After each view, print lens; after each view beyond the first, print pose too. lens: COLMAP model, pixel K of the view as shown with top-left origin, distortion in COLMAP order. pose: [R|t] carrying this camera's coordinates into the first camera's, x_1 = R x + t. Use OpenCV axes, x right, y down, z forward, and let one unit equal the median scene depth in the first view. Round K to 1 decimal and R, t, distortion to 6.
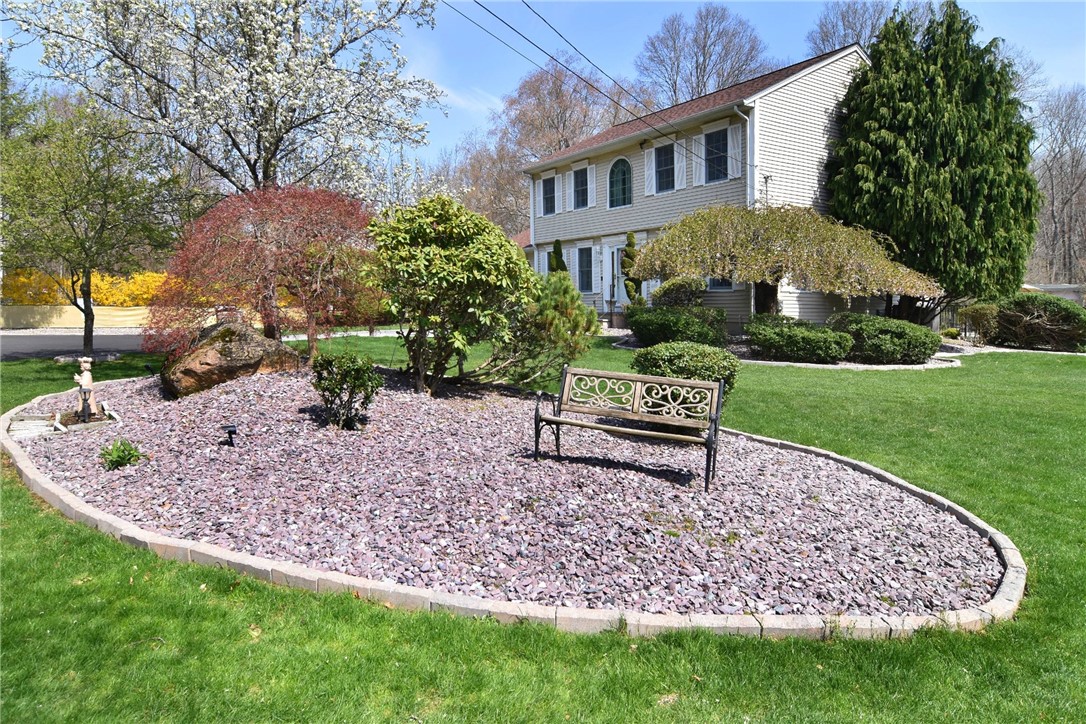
lens RADIAL K [[649.3, 0, 543.0], [0, 649.3, 362.0], [0, 0, 1]] dist [0.001168, 0.000273]
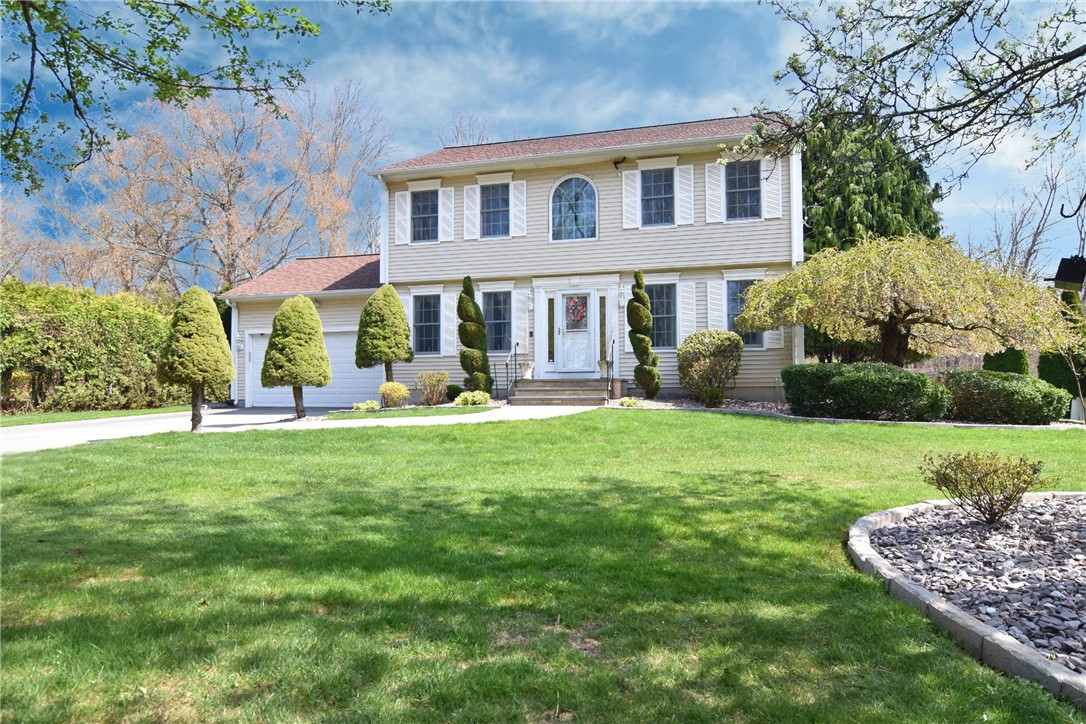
lens RADIAL K [[649.3, 0, 543.0], [0, 649.3, 362.0], [0, 0, 1]] dist [0.001168, 0.000273]
pose [[0.761986, 0.020750, 0.647260, -0.372178], [0.062467, 0.992471, -0.105355, -0.020616], [-0.644573, 0.120711, 0.754953, 0.450603]]
